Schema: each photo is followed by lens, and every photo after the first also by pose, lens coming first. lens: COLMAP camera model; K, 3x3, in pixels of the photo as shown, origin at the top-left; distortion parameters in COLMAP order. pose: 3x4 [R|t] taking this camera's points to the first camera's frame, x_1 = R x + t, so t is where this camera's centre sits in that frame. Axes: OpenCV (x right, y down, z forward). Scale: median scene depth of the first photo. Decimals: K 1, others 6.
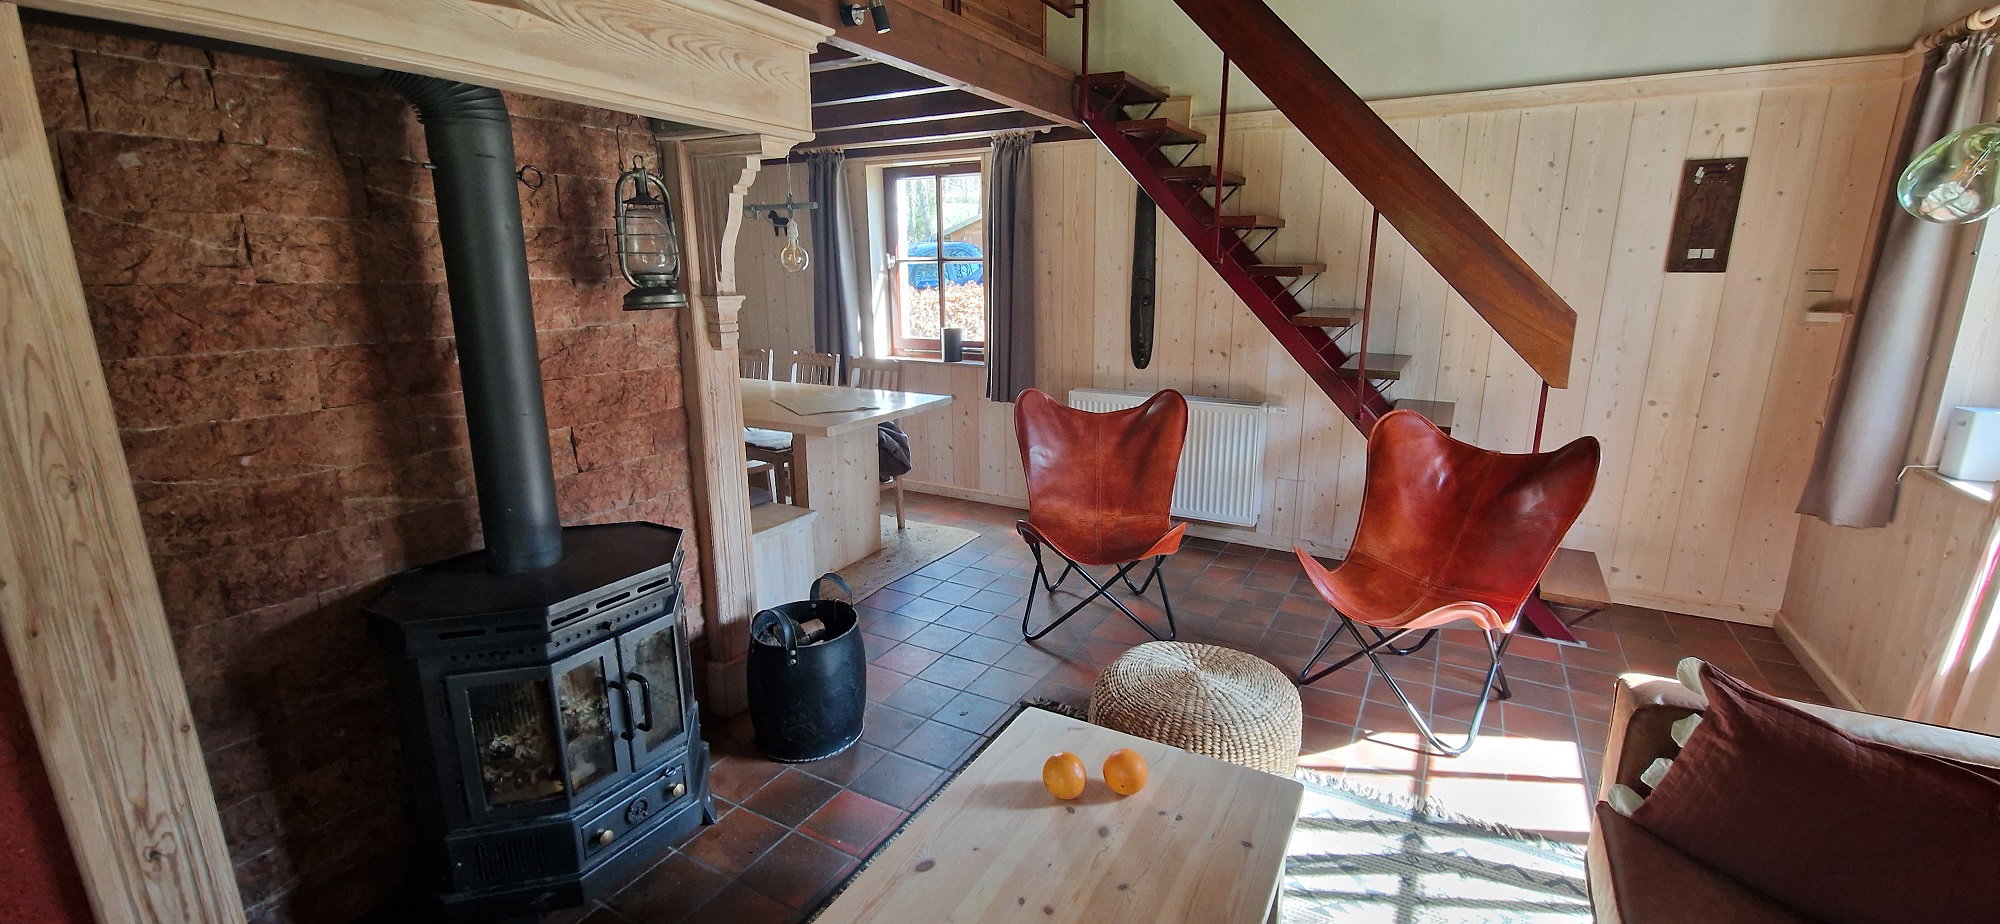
lens RADIAL K [[823.7, 0, 1000.0], [0, 823.7, 462.0], [0, 0, 1]] dist [-0.003613, -0.000557]
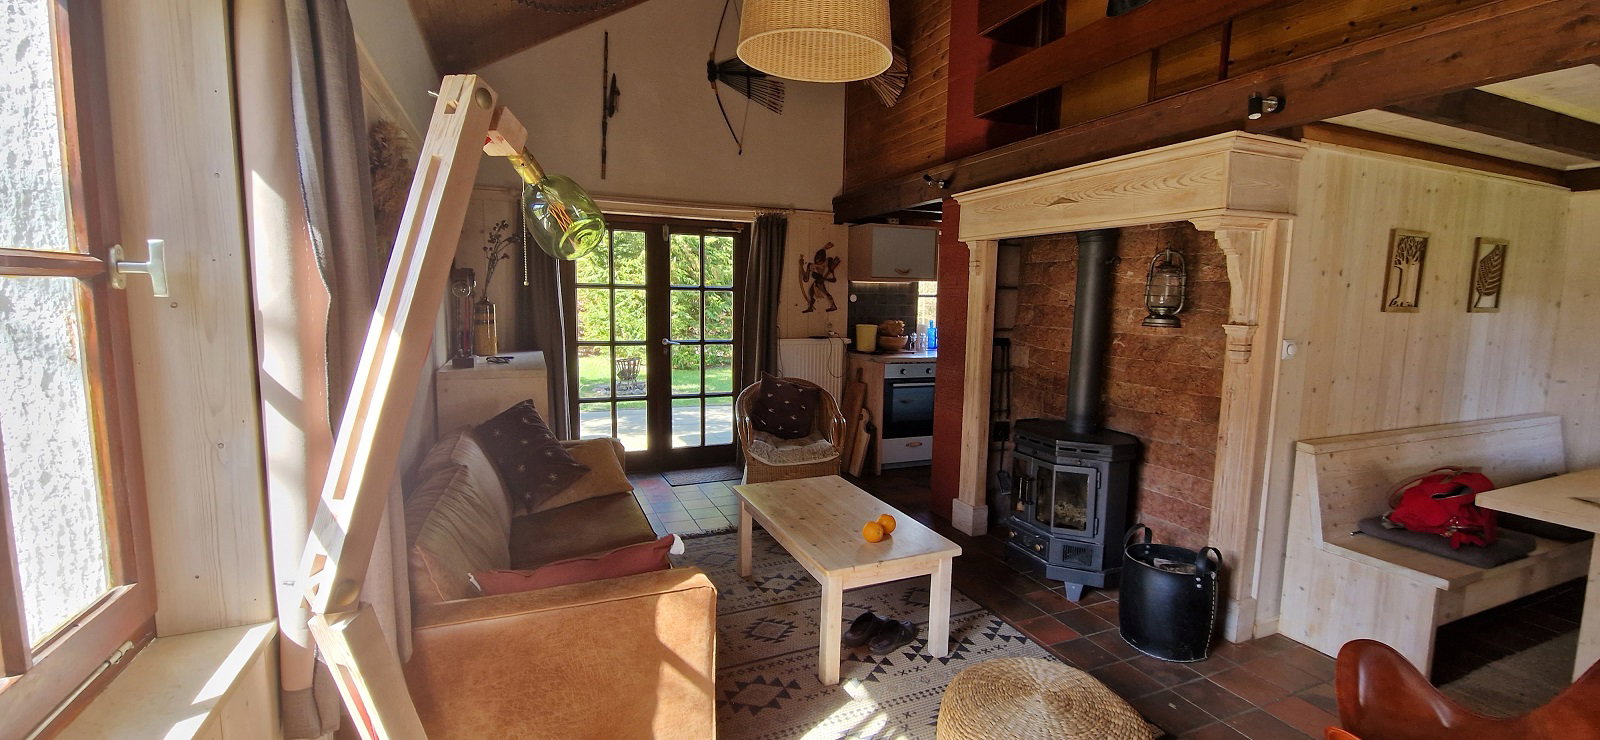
lens RADIAL K [[659.0, 0, 800.0], [0, 659.0, 370.0], [0, 0, 1]] dist [-0.003613, -0.000557]
pose [[-0.601297, 0.079419, -0.795069, 1.135340], [-0.201663, 0.947751, 0.247185, -0.286332], [0.773159, 0.308967, -0.553863, 1.196817]]
